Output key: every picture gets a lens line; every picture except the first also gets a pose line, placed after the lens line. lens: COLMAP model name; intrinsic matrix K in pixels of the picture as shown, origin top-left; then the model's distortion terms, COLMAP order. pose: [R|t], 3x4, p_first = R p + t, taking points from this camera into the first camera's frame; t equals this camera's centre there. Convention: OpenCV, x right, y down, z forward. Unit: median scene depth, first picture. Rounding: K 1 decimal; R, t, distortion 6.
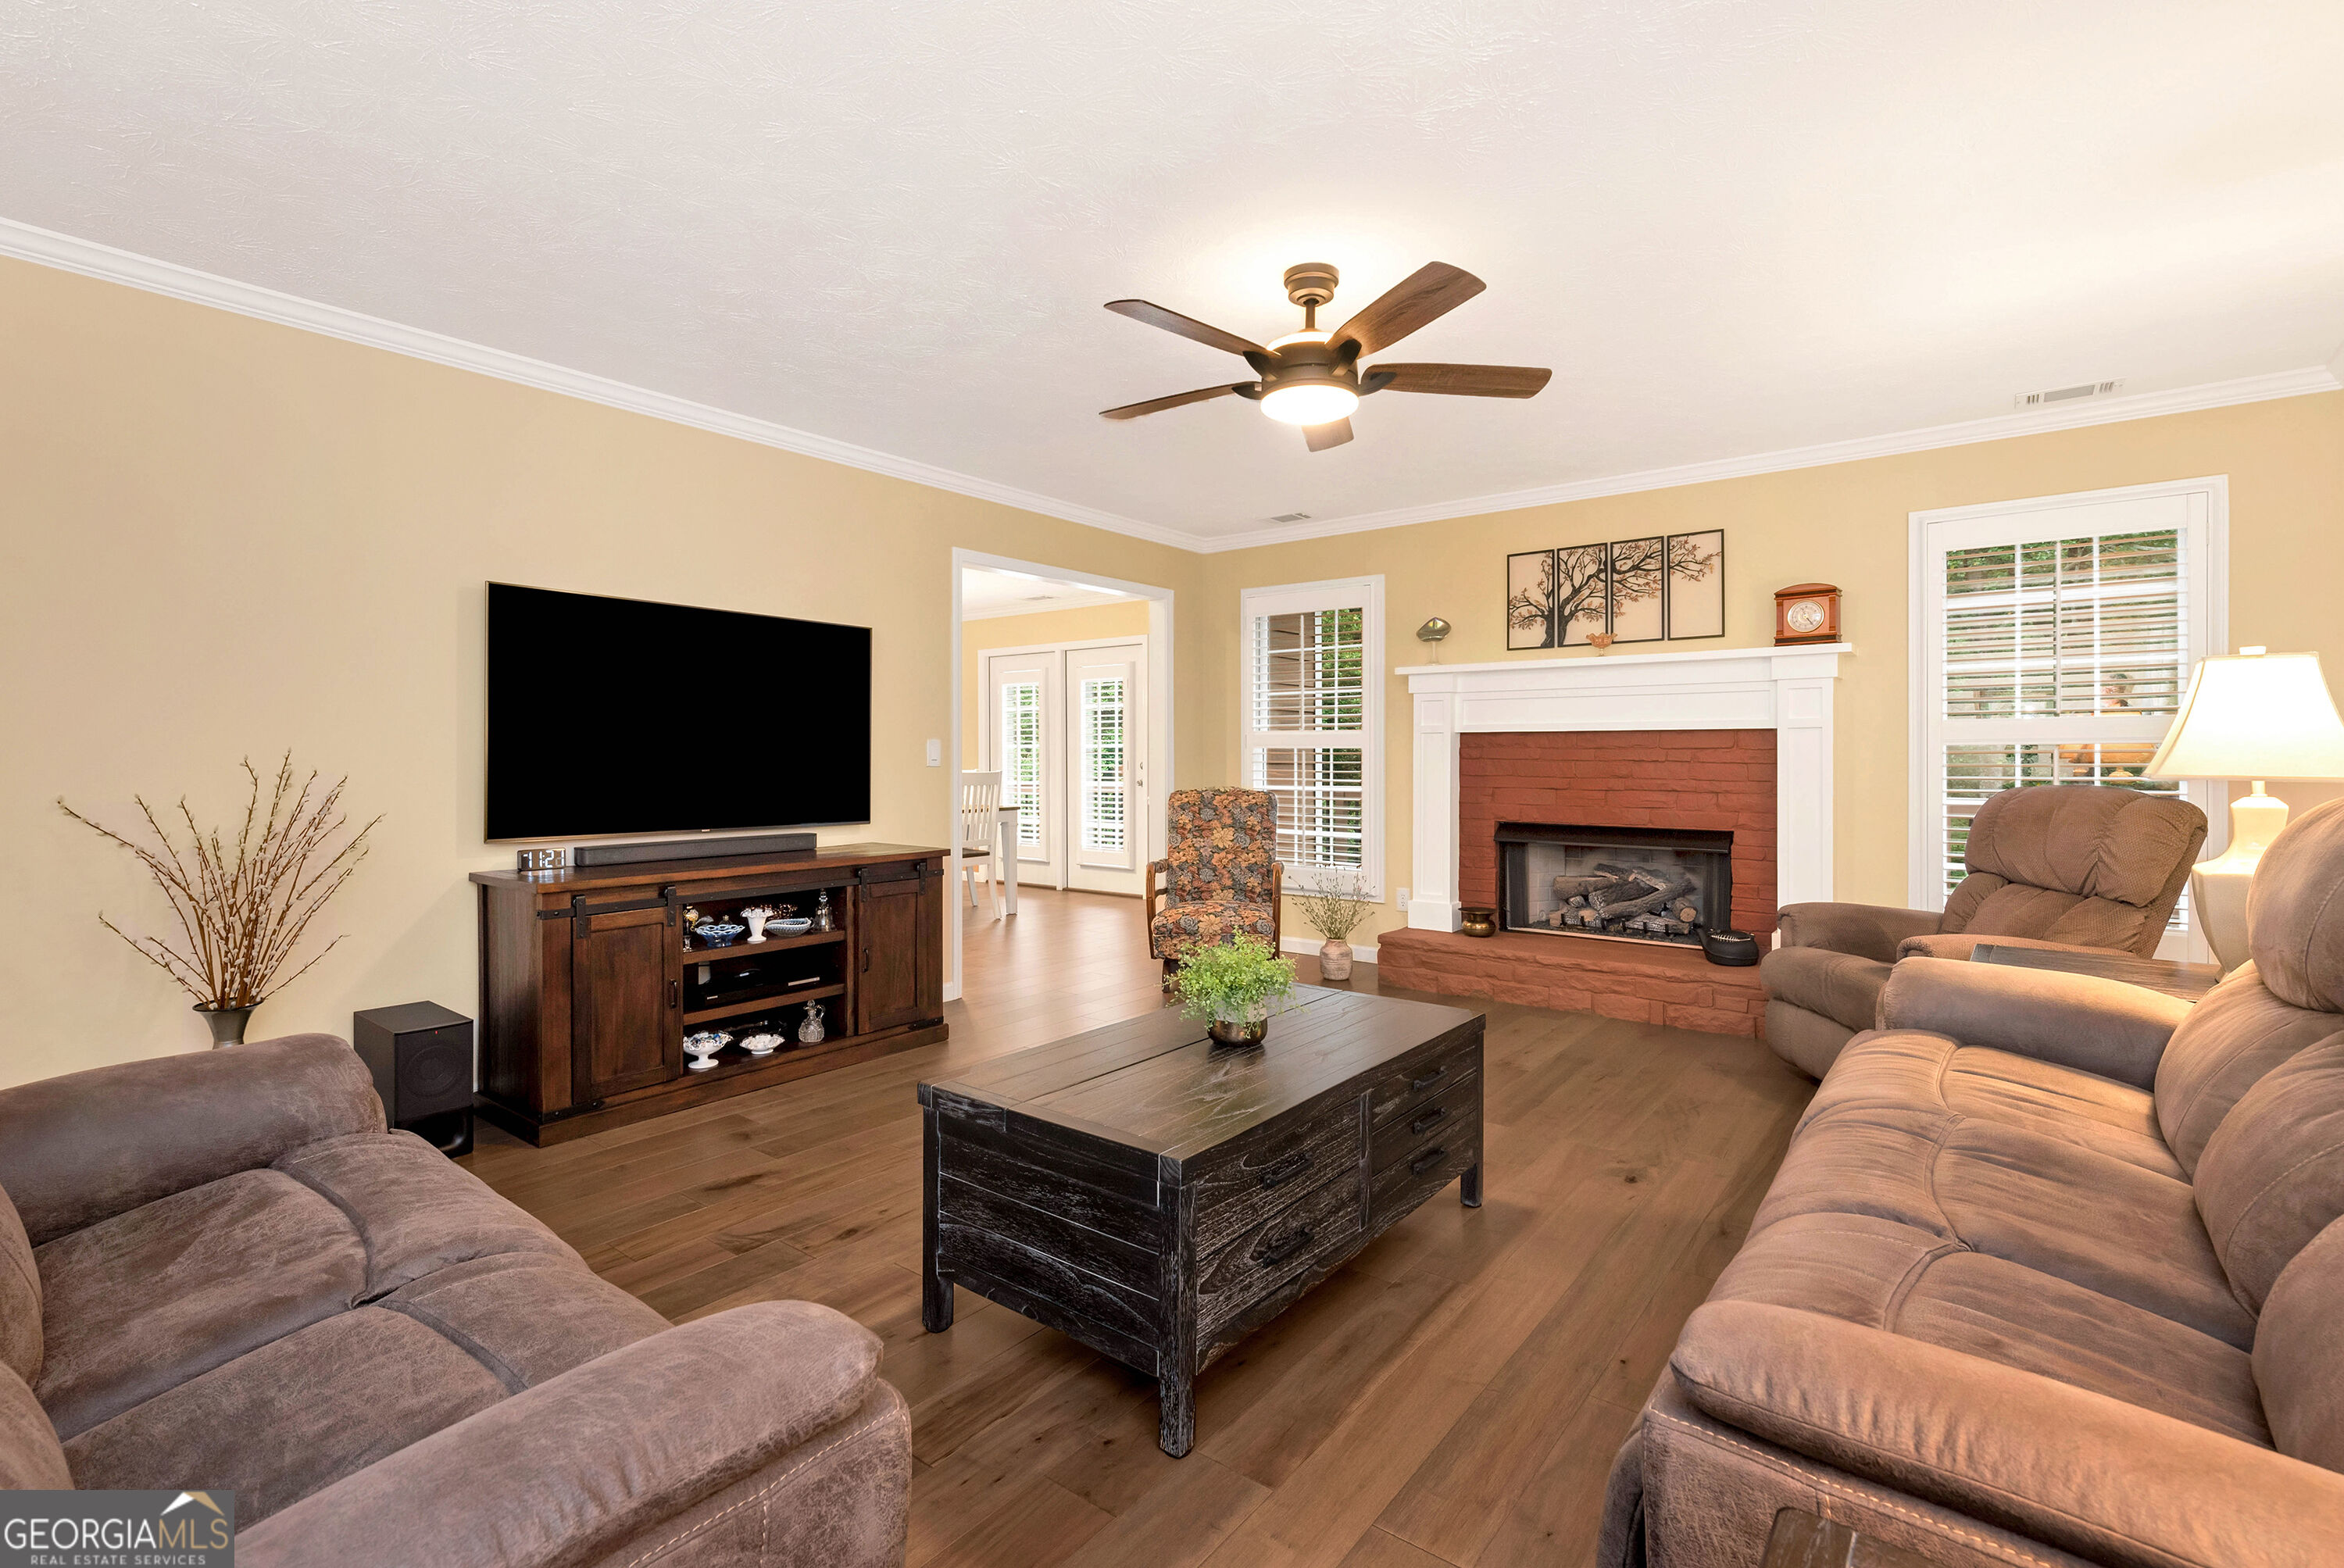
lens RADIAL K [[1058.2, 0, 1171.4], [0, 1058.2, 762.9], [0, 0, 1]] dist [-0.000461, -0.000173]
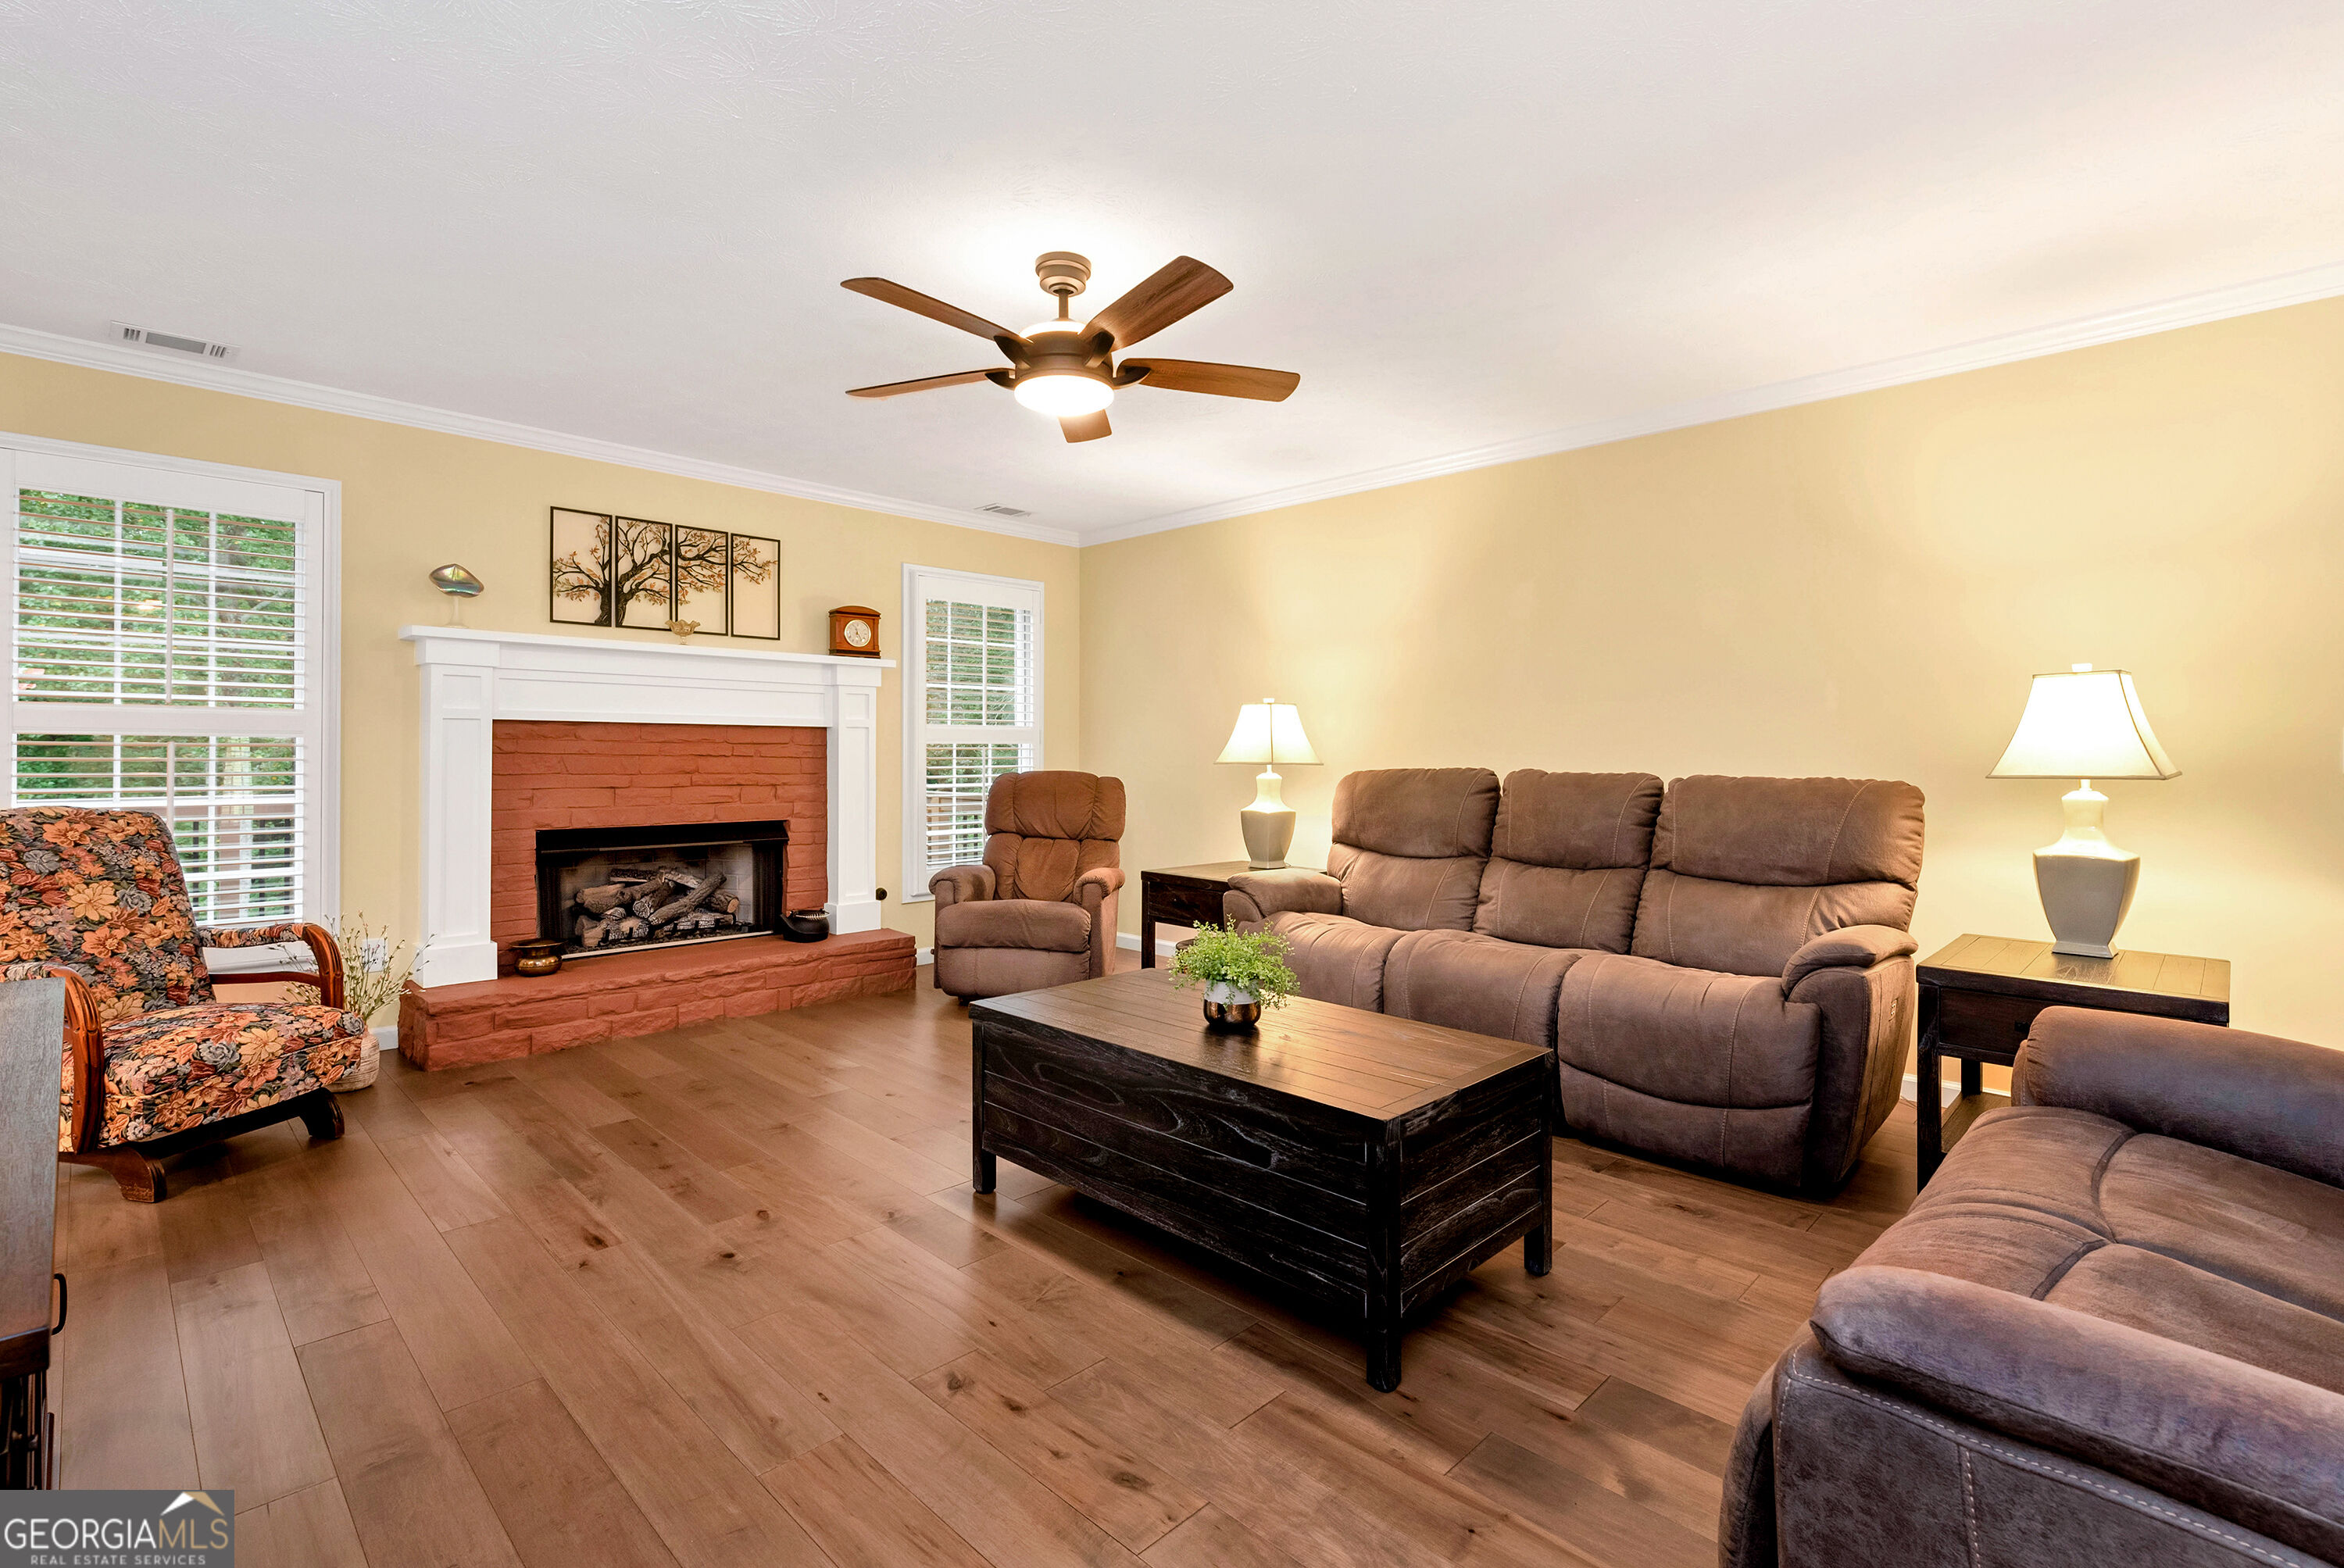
lens RADIAL K [[1058.2, 0, 1171.4], [0, 1058.2, 762.9], [0, 0, 1]] dist [-0.000461, -0.000173]
pose [[0.113117, -0.007772, 0.993551, -0.468766], [0.004353, 0.999964, 0.007326, -0.000538], [-0.993572, 0.003497, 0.113147, 0.448303]]
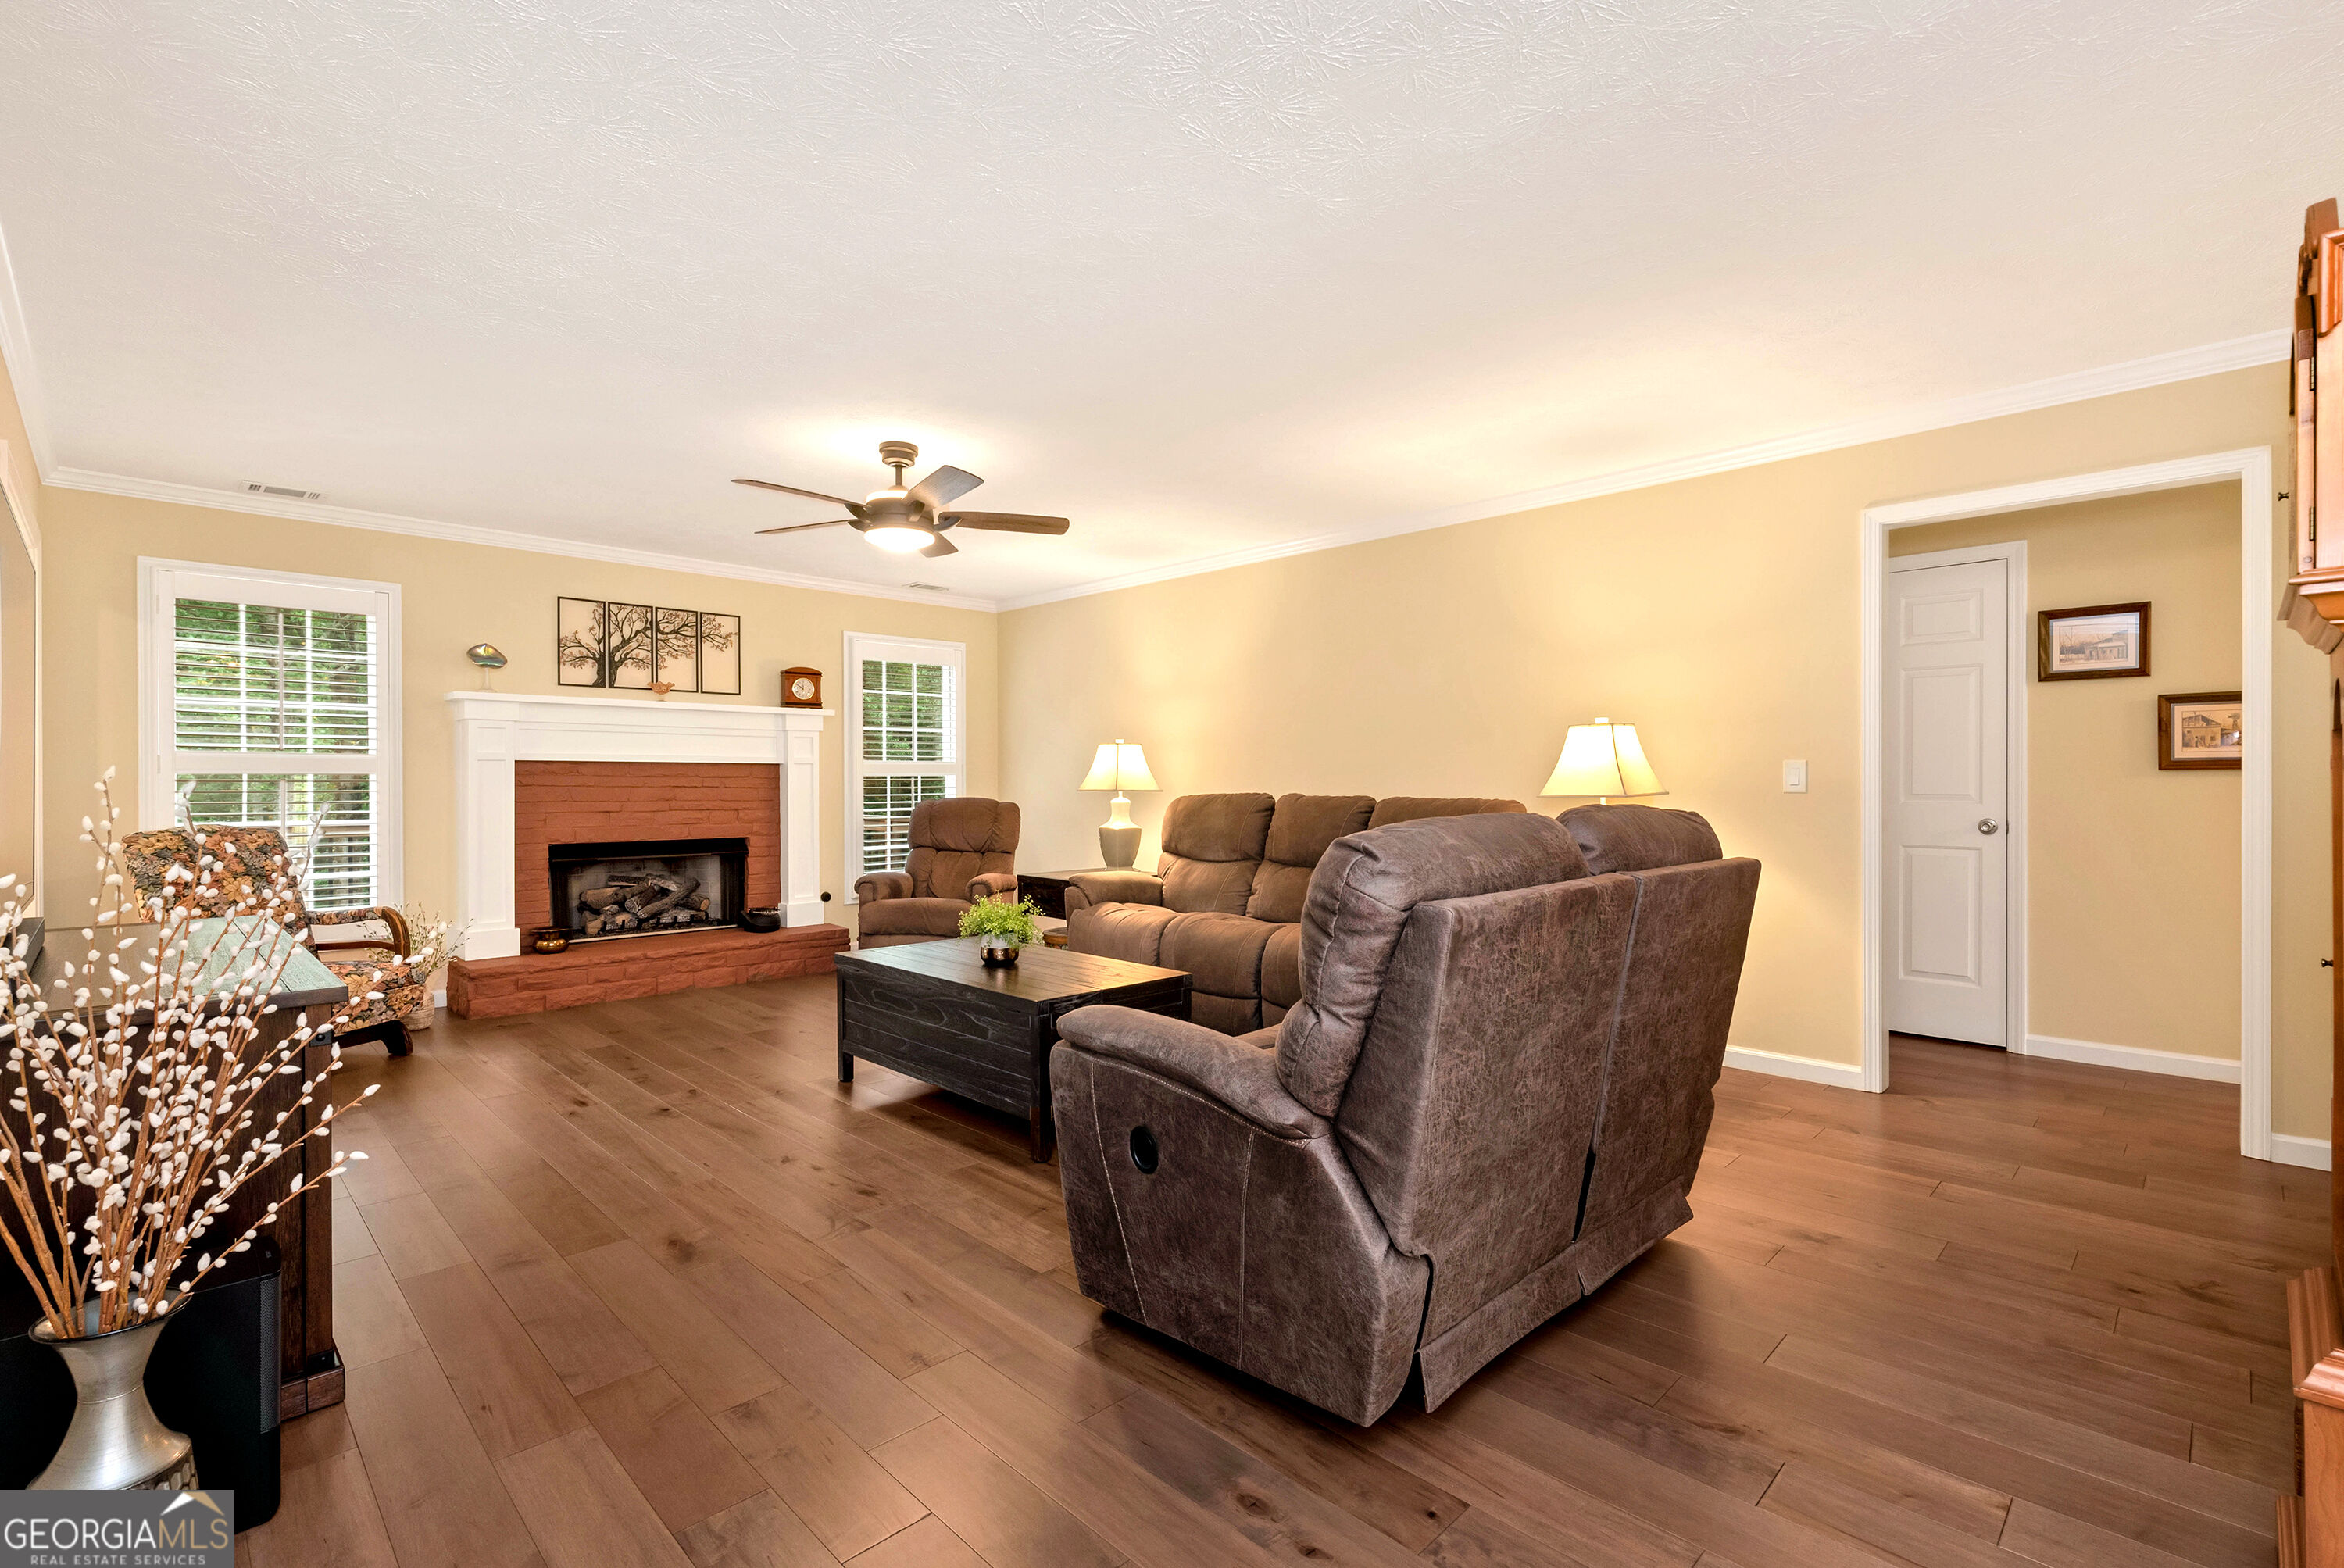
lens RADIAL K [[1043.1, 0, 1172.8], [0, 1043.1, 798.2], [0, 0, 1]] dist [-0.000398, 0.000104]
pose [[0.126051, -0.014612, 0.991916, -0.690636], [0.009646, 0.999862, 0.013503, 0.000617], [-0.991977, 0.007866, 0.126175, 0.258892]]
